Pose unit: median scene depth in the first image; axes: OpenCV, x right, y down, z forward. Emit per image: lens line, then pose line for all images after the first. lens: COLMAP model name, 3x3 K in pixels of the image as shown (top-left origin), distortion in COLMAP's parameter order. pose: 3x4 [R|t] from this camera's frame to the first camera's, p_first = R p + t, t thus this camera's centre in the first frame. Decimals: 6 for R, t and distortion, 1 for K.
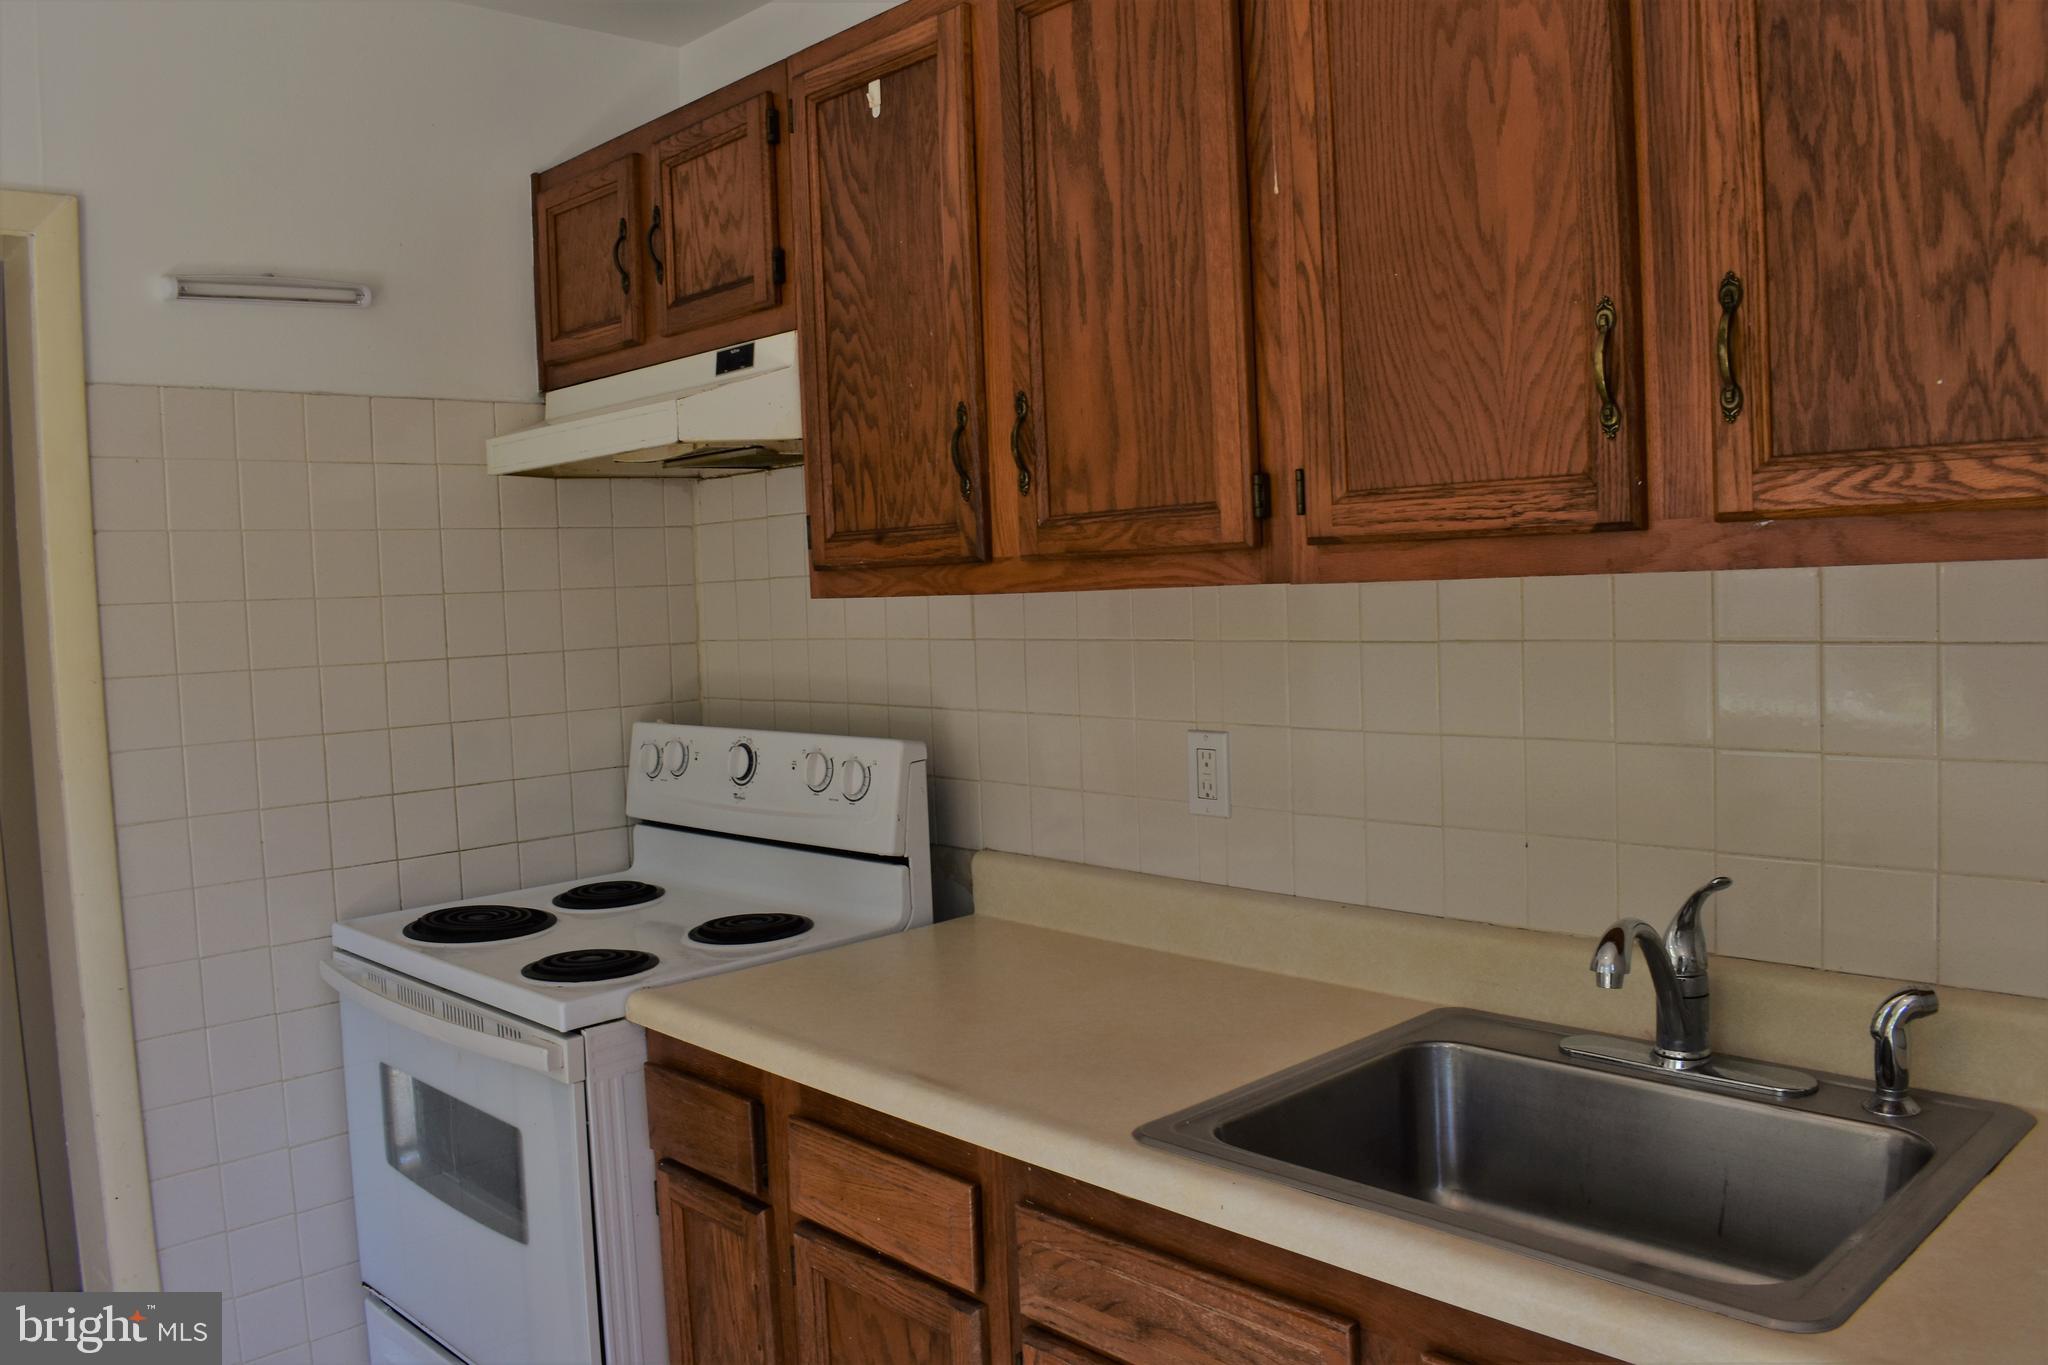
lens RADIAL K [[1616.0, 0, 1019.9], [0, 1616.0, 667.3], [0, 0, 1]] dist [-0.090668, 0.016179]
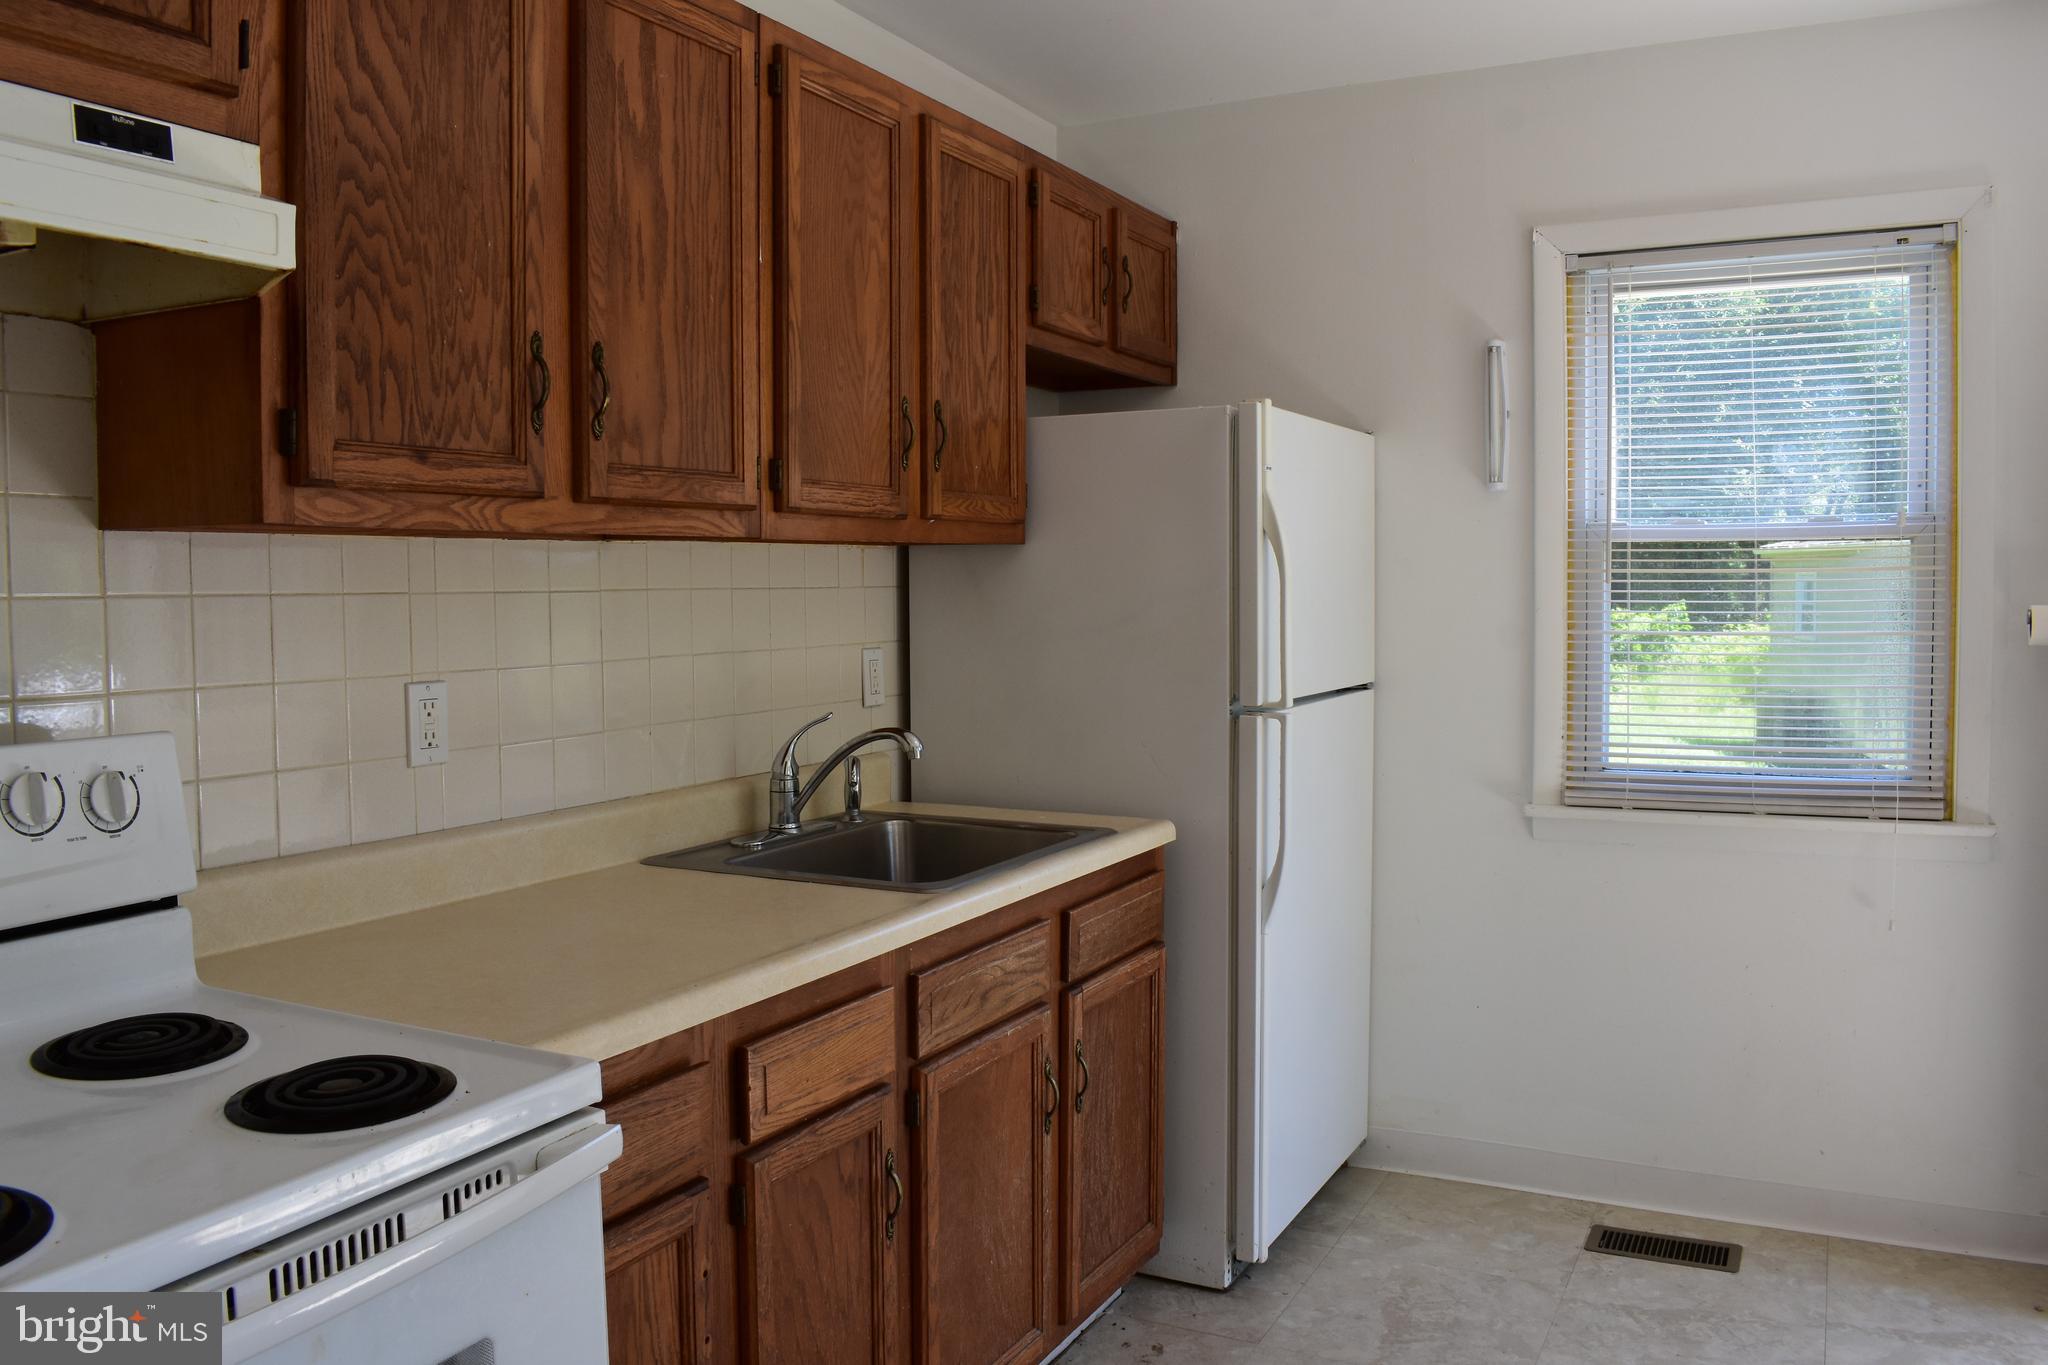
lens RADIAL K [[1616.0, 0, 1019.9], [0, 1616.0, 667.3], [0, 0, 1]] dist [-0.090668, 0.016179]
pose [[-0.337291, -0.008542, 0.941362, -1.049699], [0.071031, 0.996877, 0.034497, 0.024258], [-0.938717, 0.078502, -0.335631, 1.076106]]
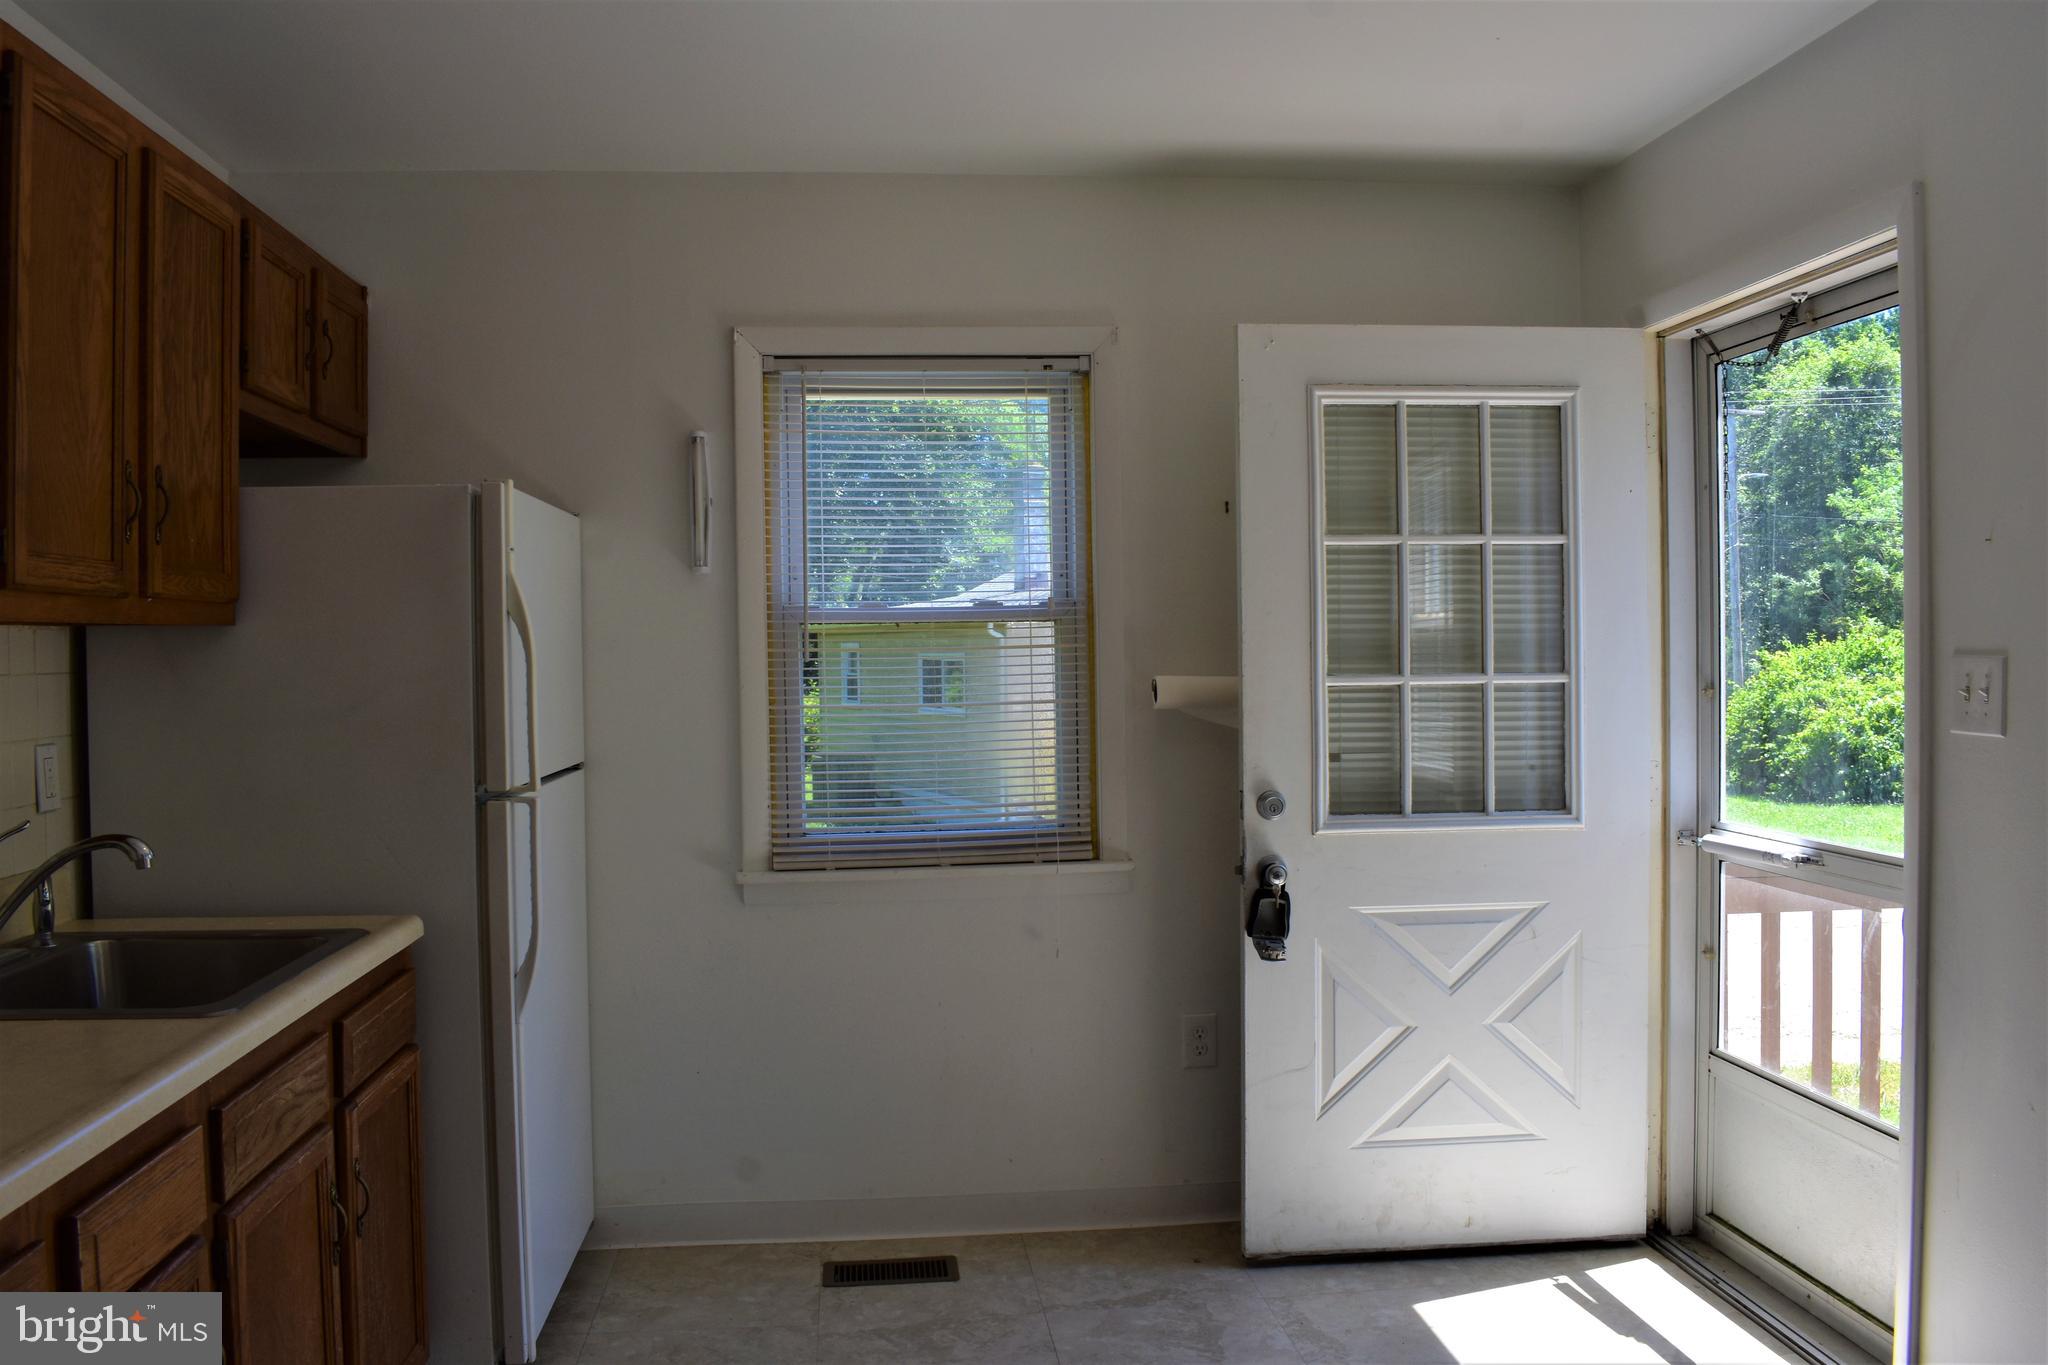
lens RADIAL K [[1616.0, 0, 1019.9], [0, 1616.0, 667.3], [0, 0, 1]] dist [-0.090668, 0.016179]
pose [[-0.798152, 0.041593, 0.601018, -0.970341], [0.075771, 0.996623, 0.031653, 0.004930], [-0.597672, 0.070804, -0.798608, 1.243017]]
